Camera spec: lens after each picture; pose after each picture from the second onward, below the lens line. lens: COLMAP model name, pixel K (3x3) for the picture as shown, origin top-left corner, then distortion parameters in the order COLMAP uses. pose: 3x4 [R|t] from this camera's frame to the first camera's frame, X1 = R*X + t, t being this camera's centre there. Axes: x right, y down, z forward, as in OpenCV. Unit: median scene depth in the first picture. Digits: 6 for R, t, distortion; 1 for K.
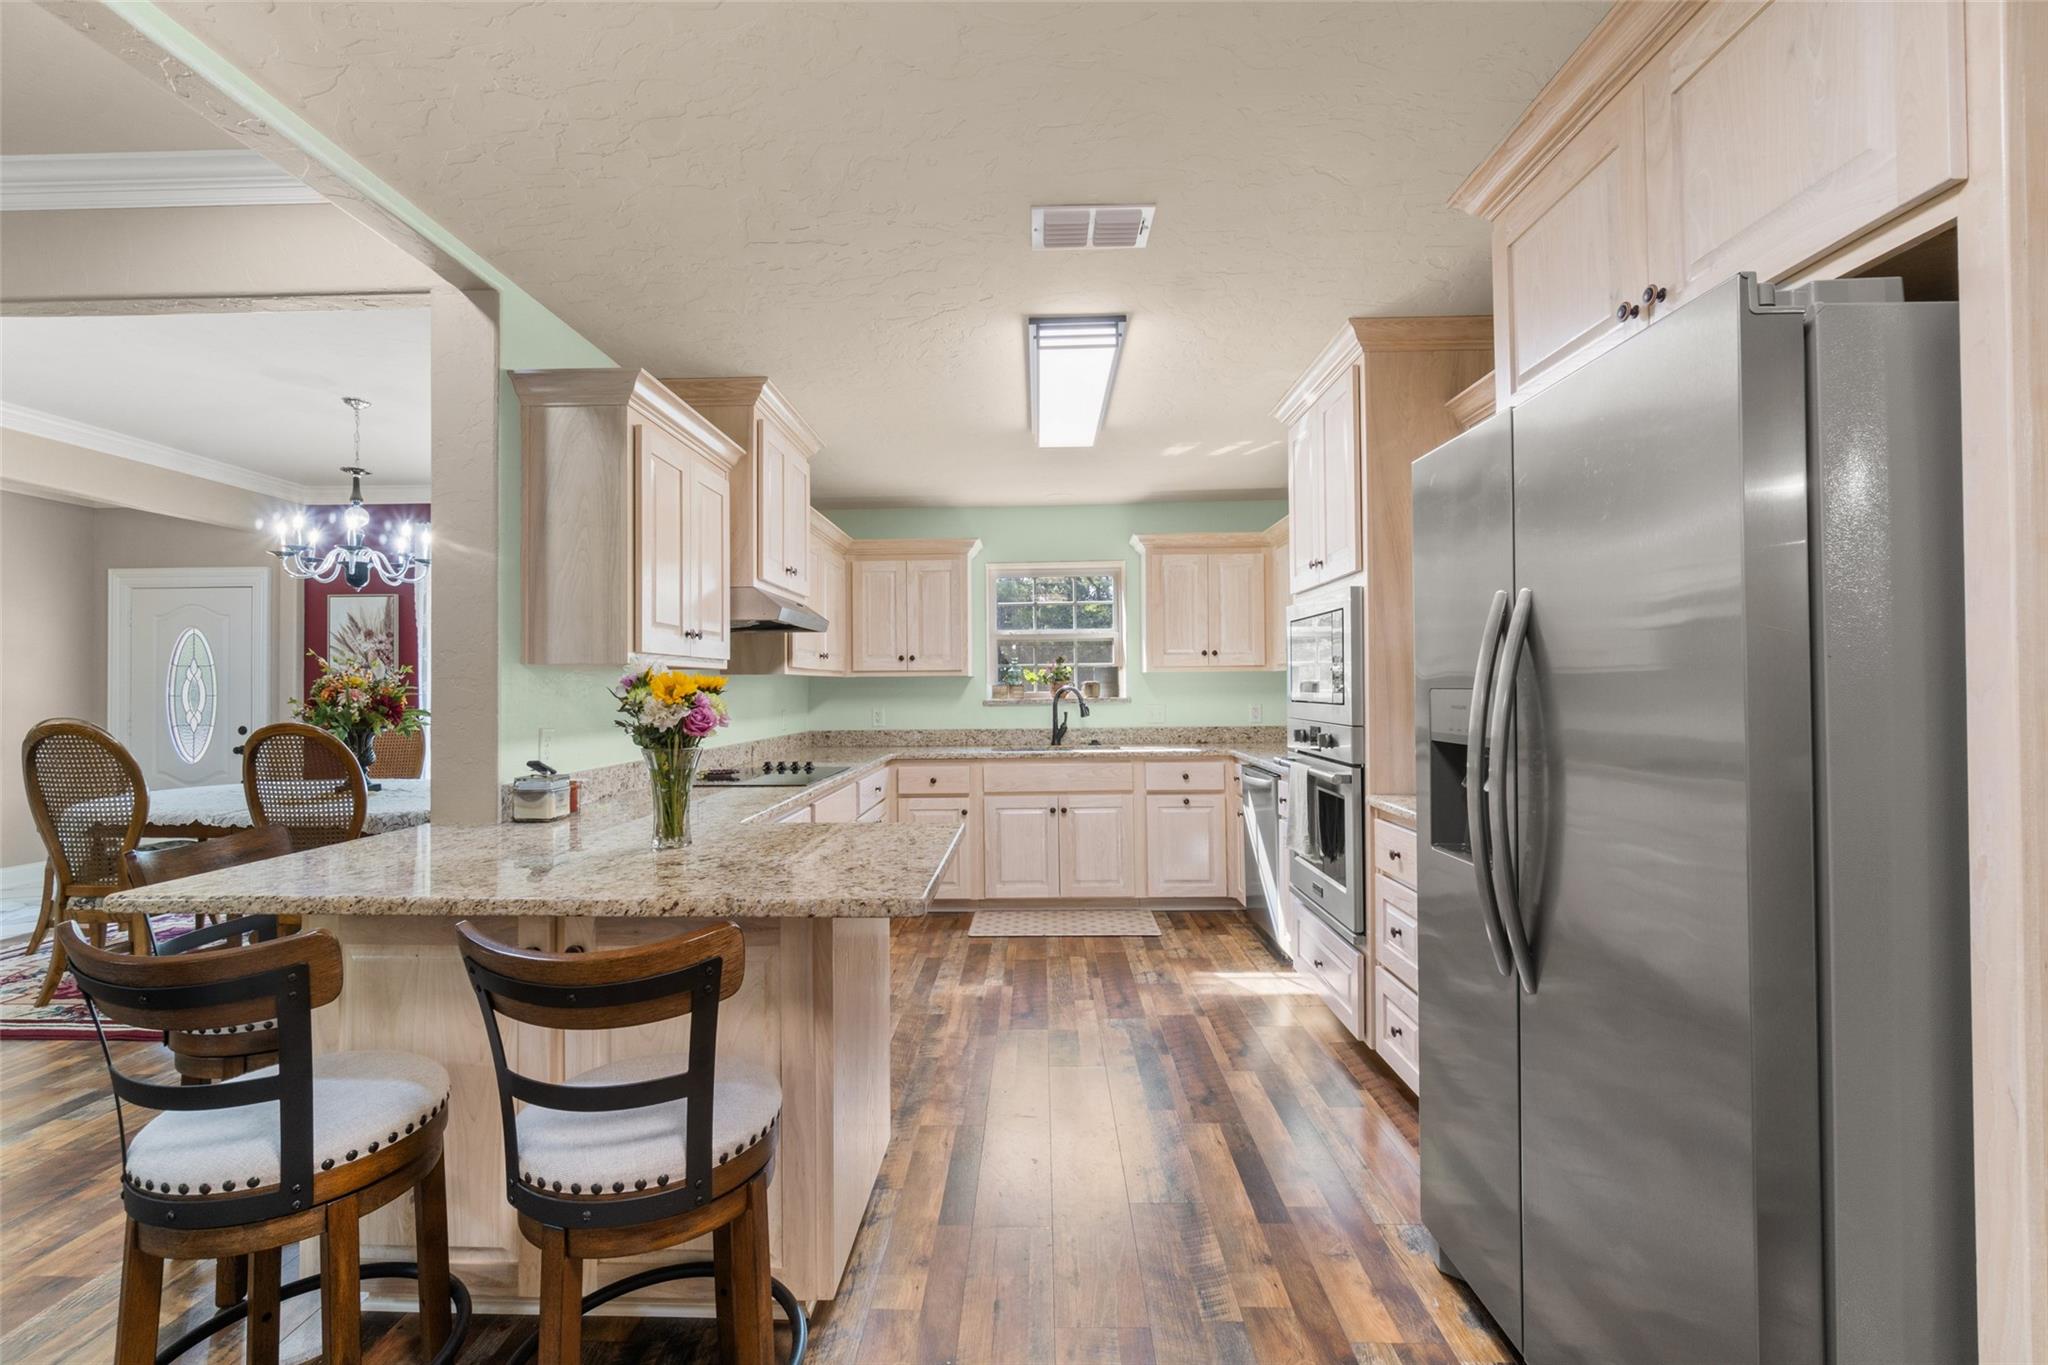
lens RADIAL K [[879.5, 0, 1024.0], [0, 879.5, 682.5], [0, 0, 1]] dist [-0.003129, -0.000445]
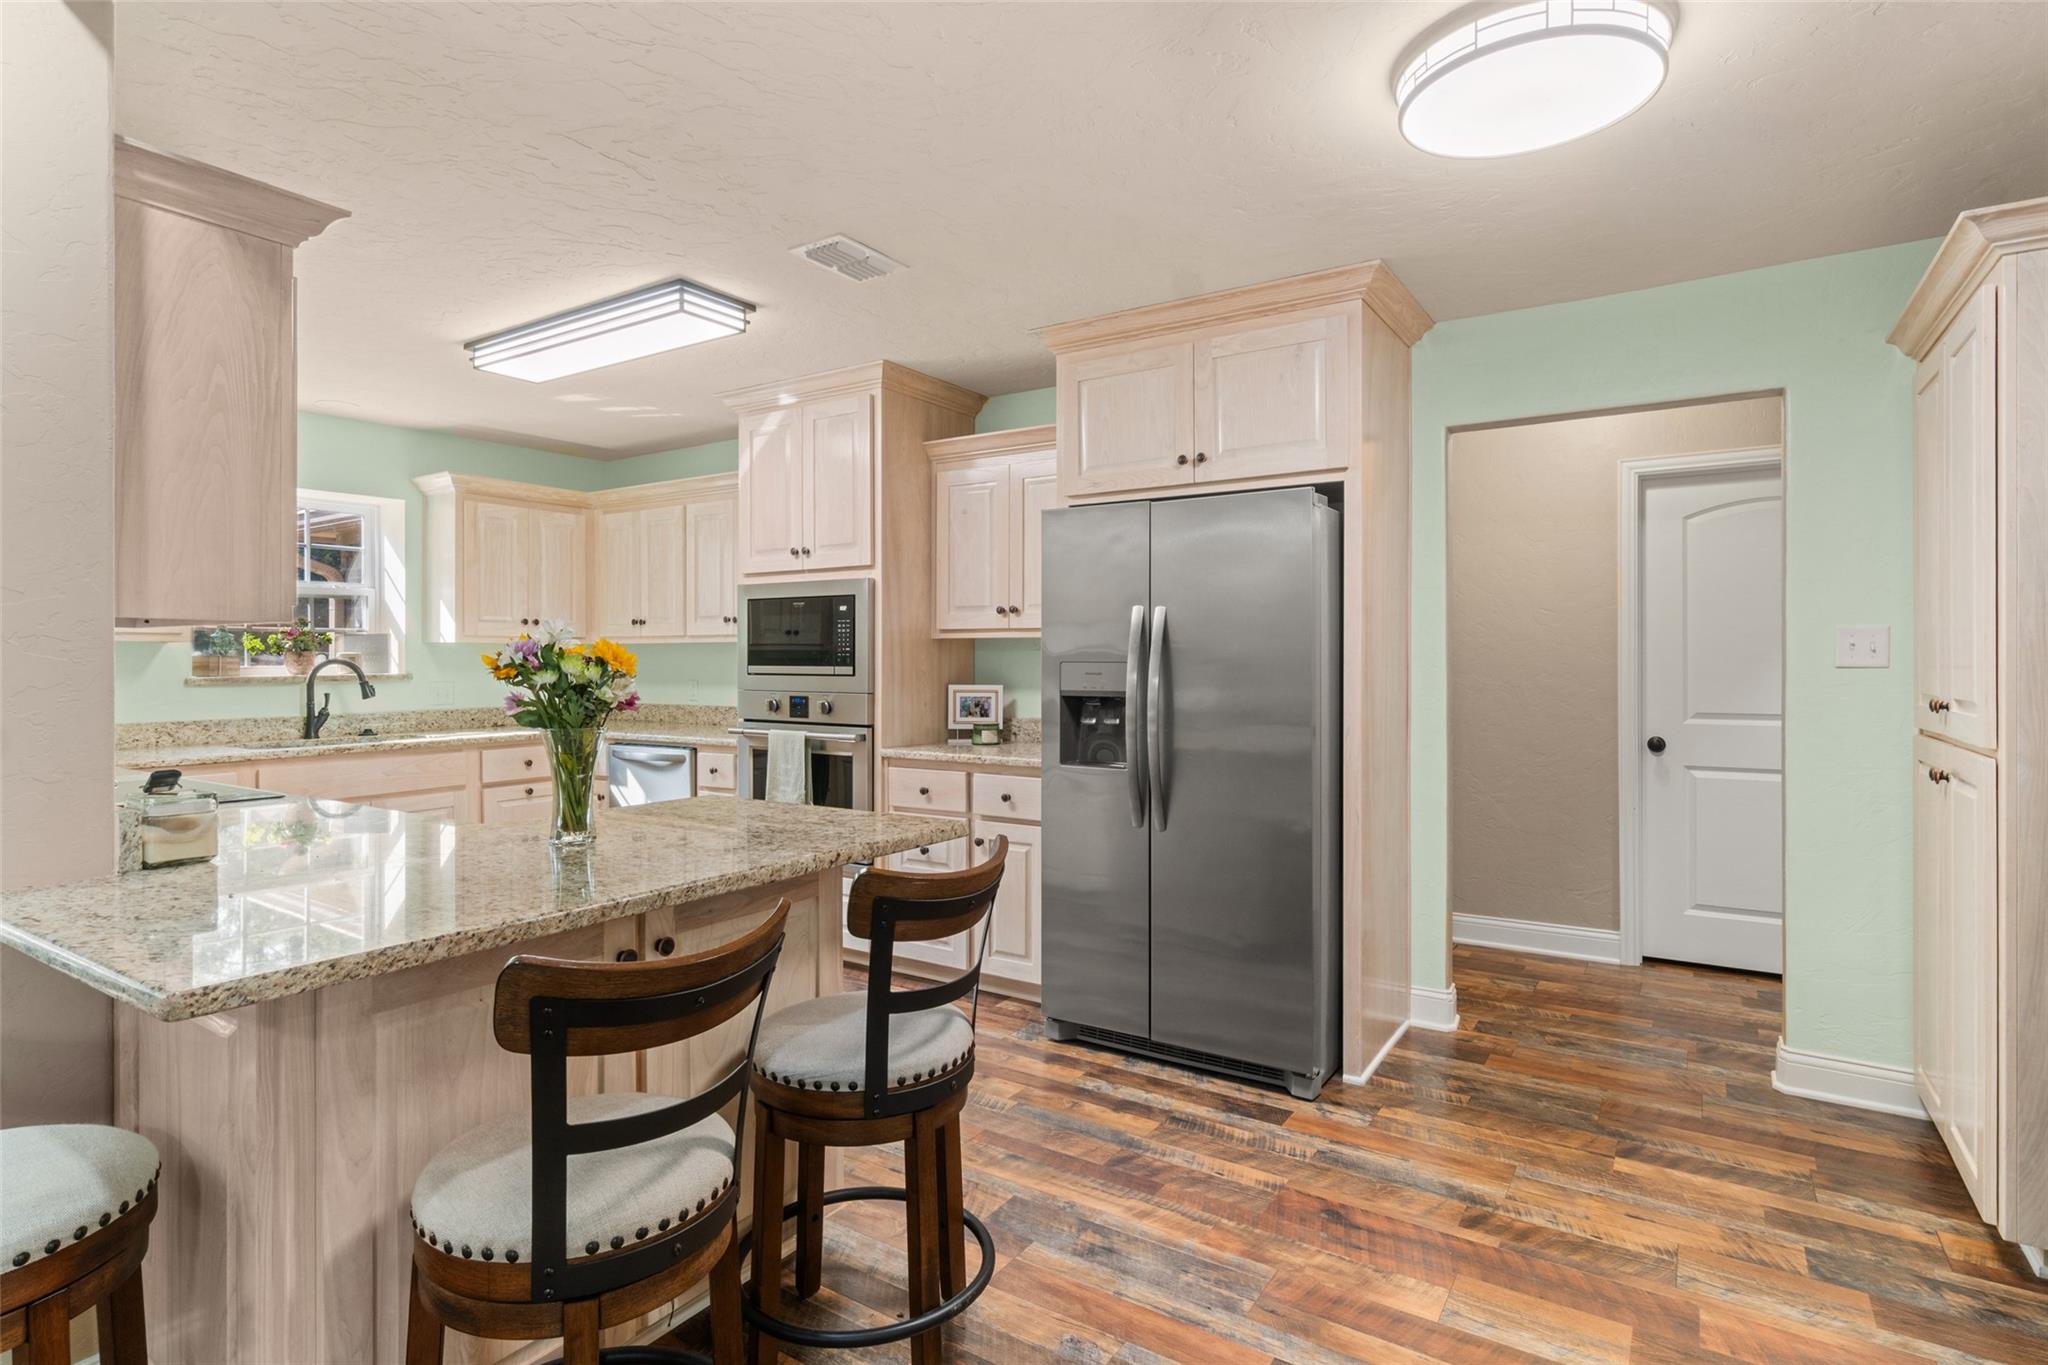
lens RADIAL K [[1037.4, 0, 1025.5], [0, 1037.4, 669.7], [0, 0, 1]] dist [0.001714, 0.000068]
pose [[0.523921, -0.002752, 0.851763, -0.728178], [-0.007246, 0.999944, 0.007688, 0.004800], [-0.851736, -0.010199, 0.523871, 0.067271]]
